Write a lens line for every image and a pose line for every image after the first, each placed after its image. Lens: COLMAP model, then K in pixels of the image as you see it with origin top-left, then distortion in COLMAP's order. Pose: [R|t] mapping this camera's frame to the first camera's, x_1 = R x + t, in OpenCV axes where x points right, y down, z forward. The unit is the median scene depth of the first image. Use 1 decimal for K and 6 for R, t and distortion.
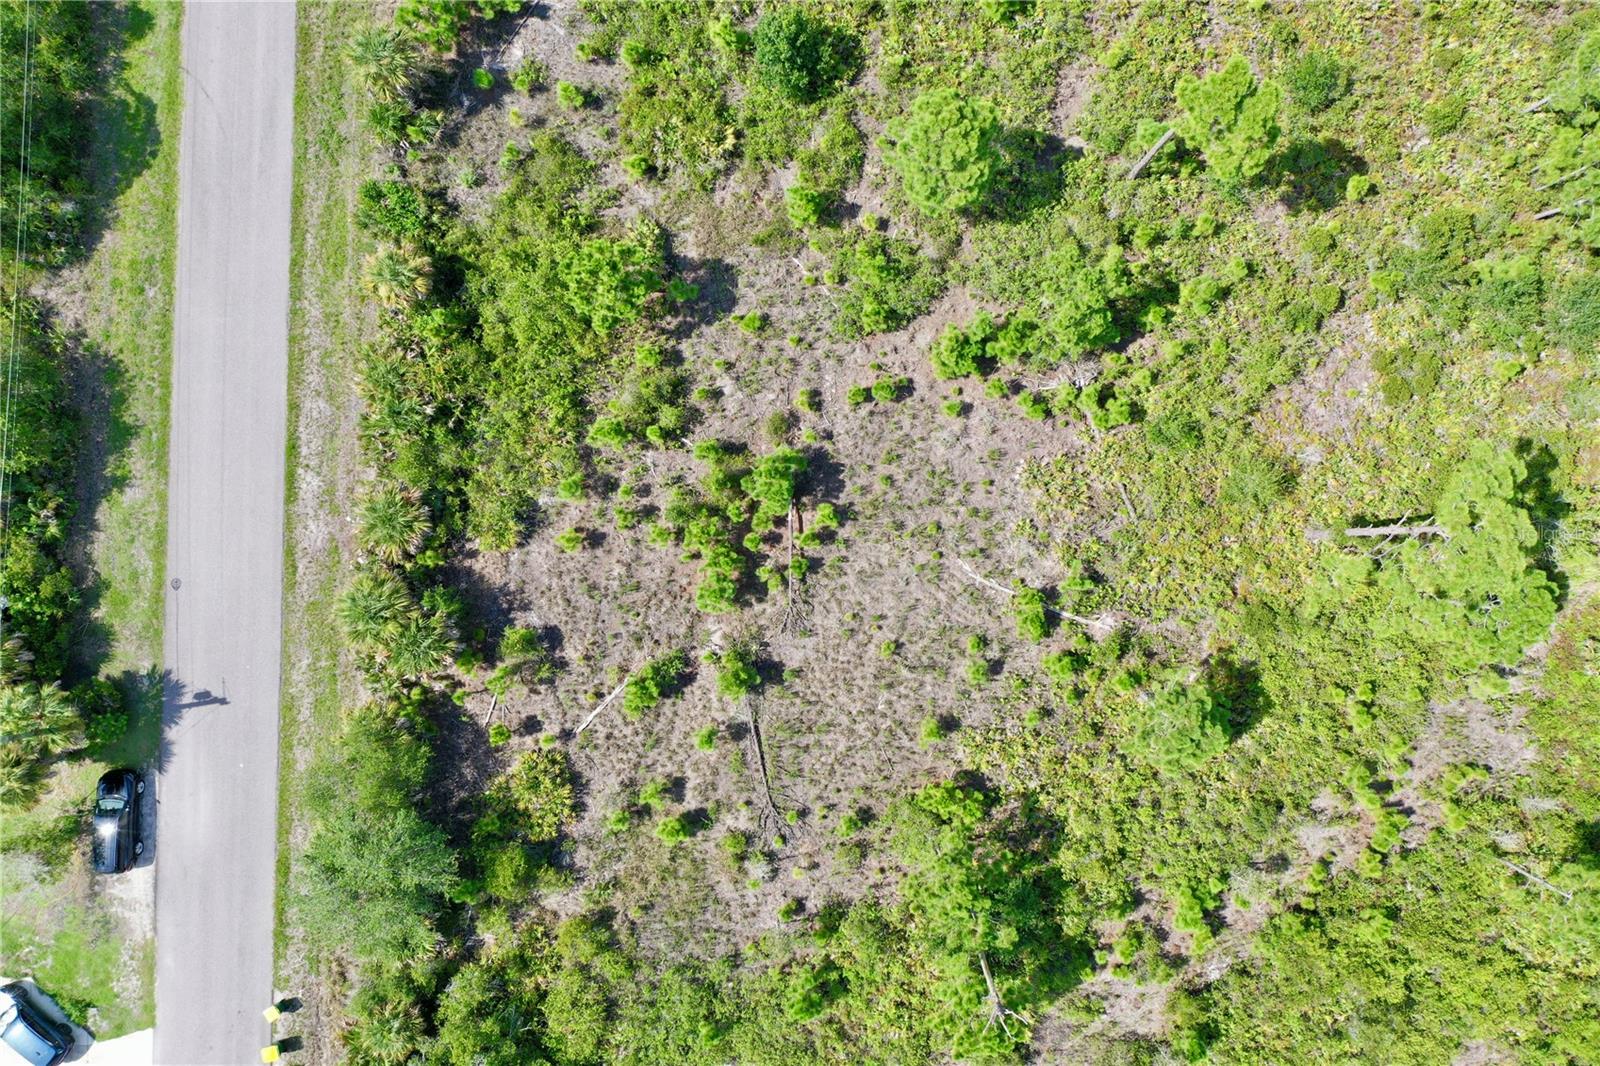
lens RADIAL K [[1259.8, 0, 800.0], [0, 1259.8, 533.0], [0, 0, 1]] dist [-0.006278, -0.000590]
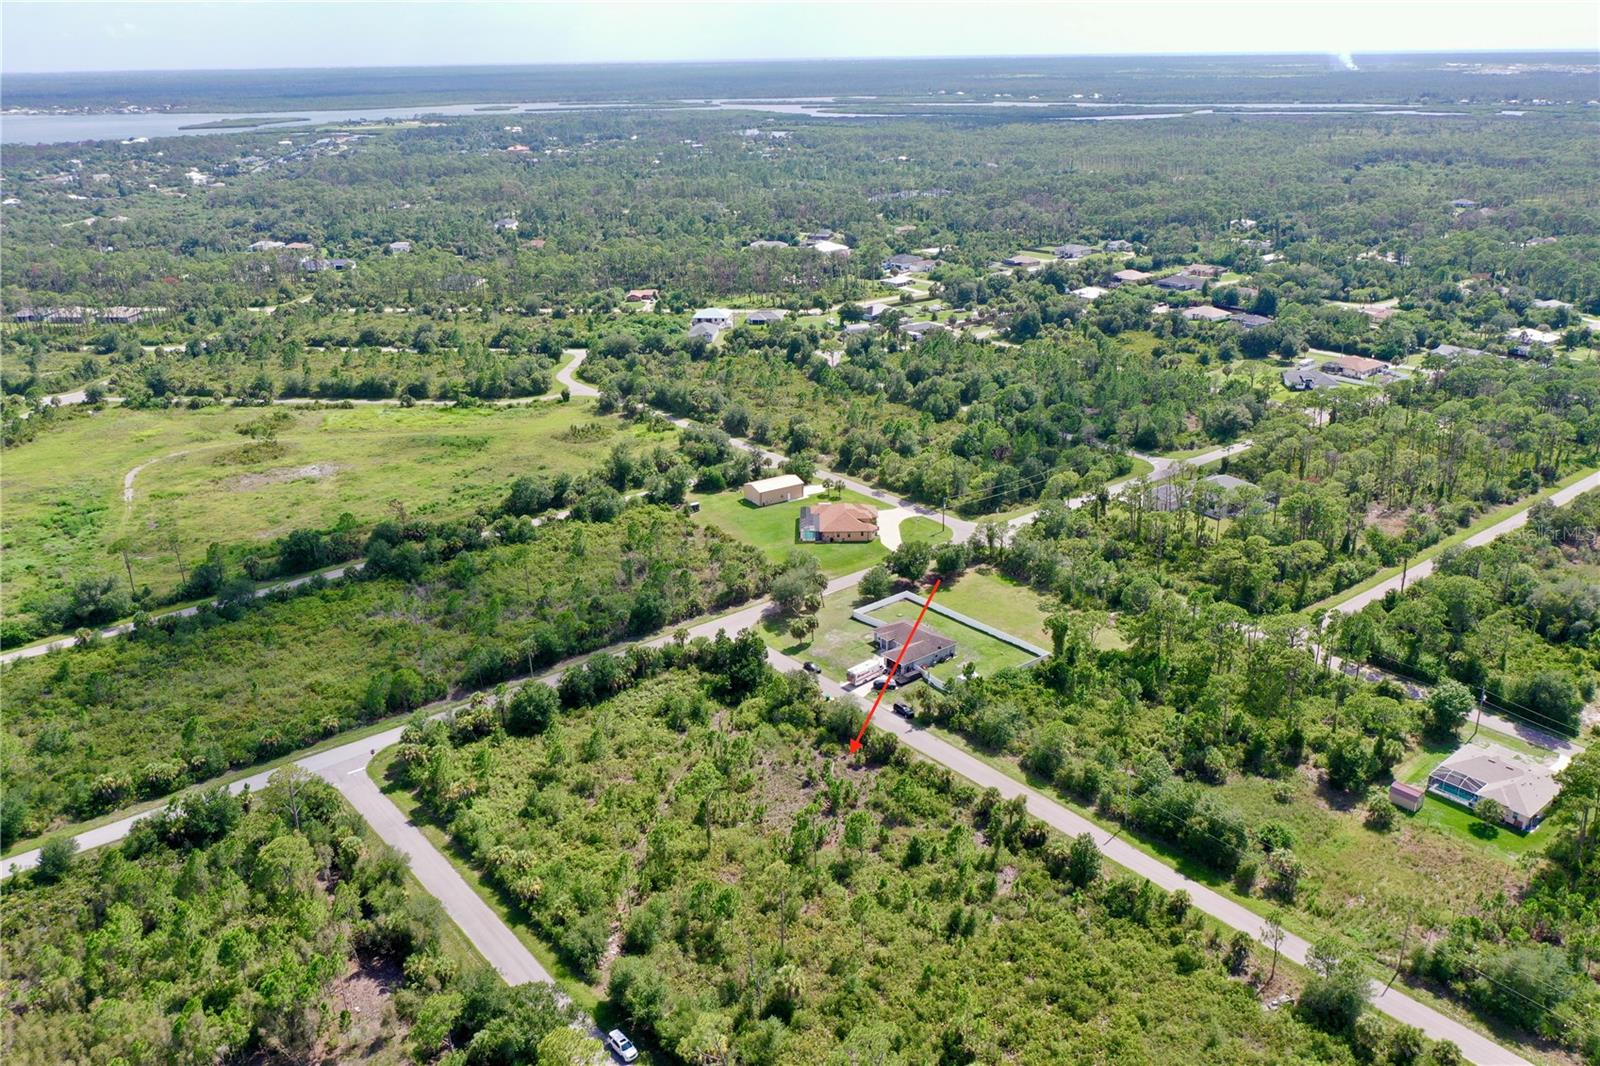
lens RADIAL K [[1259.8, 0, 800.0], [0, 1259.8, 533.0], [0, 0, 1]] dist [-0.006278, -0.000590]
pose [[-0.769031, 0.264611, -0.581869, 1.926712], [-0.636802, -0.238194, 0.733312, -2.396858], [0.055445, 0.934476, 0.351683, -0.986872]]
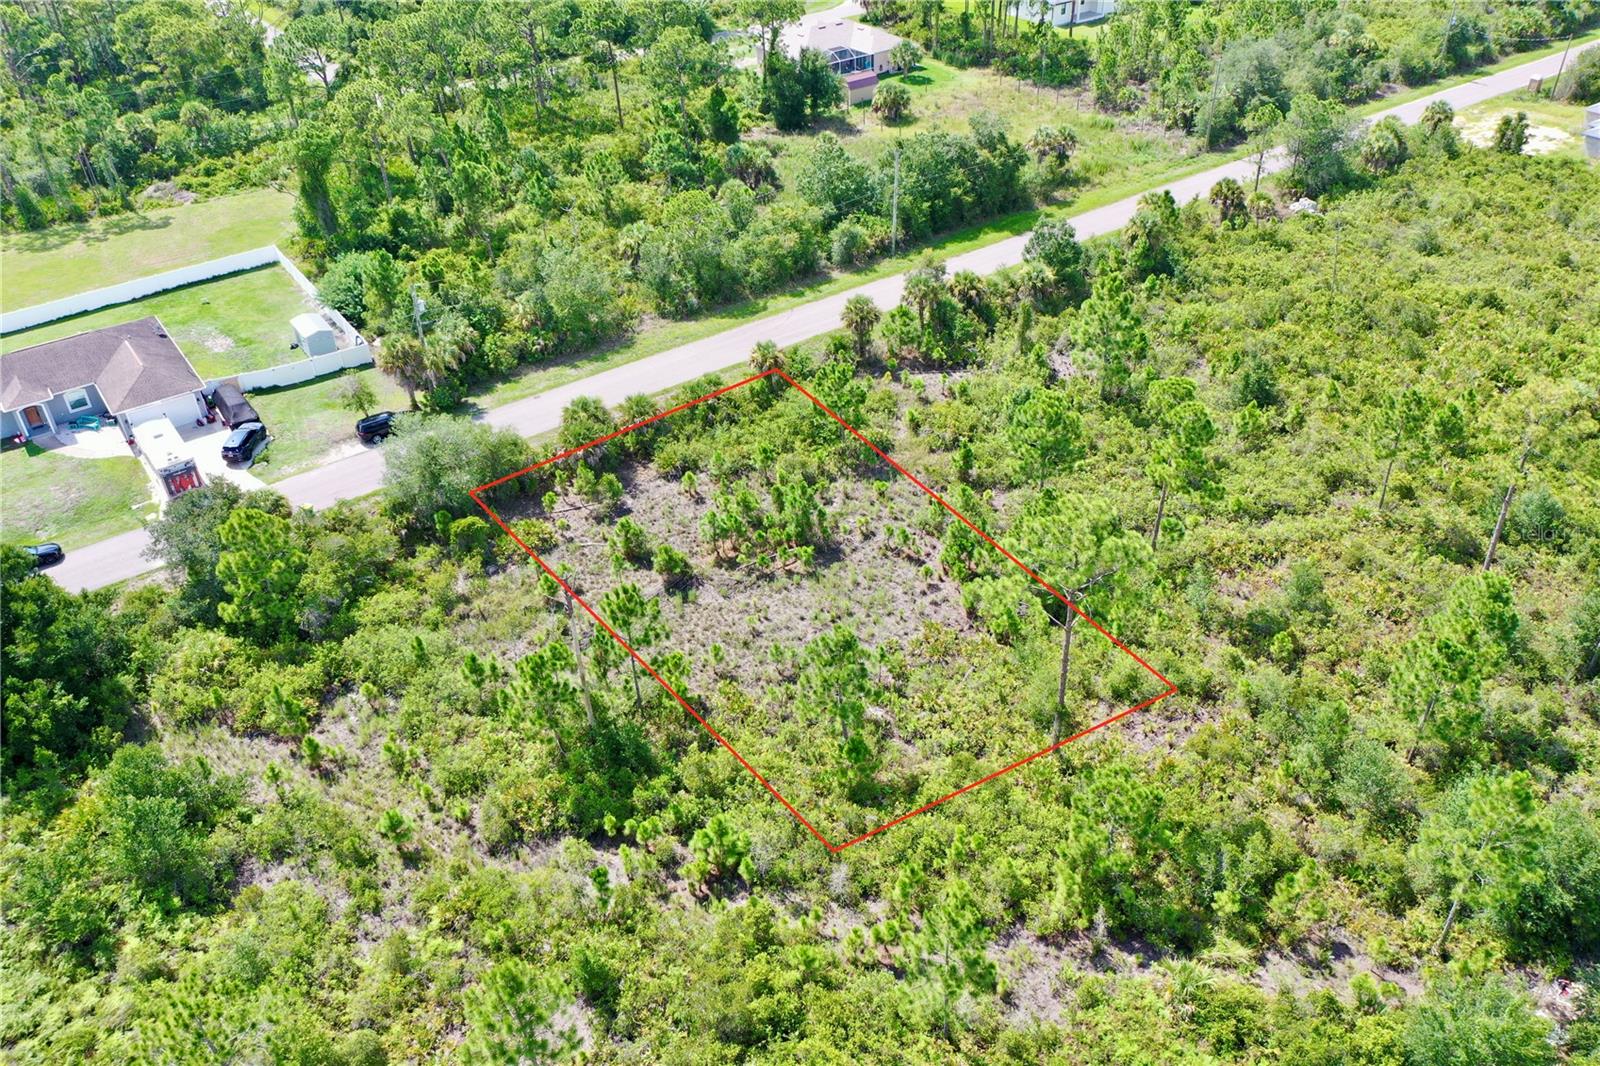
lens RADIAL K [[1278.5, 0, 801.9], [0, 1278.5, 505.5], [0, 0, 1]] dist [-0.004694, -0.005879]
pose [[0.597617, 0.460516, -0.656337, 0.881525], [-0.801096, 0.376790, -0.465053, 0.598359], [0.033137, 0.803713, 0.594094, 0.131268]]
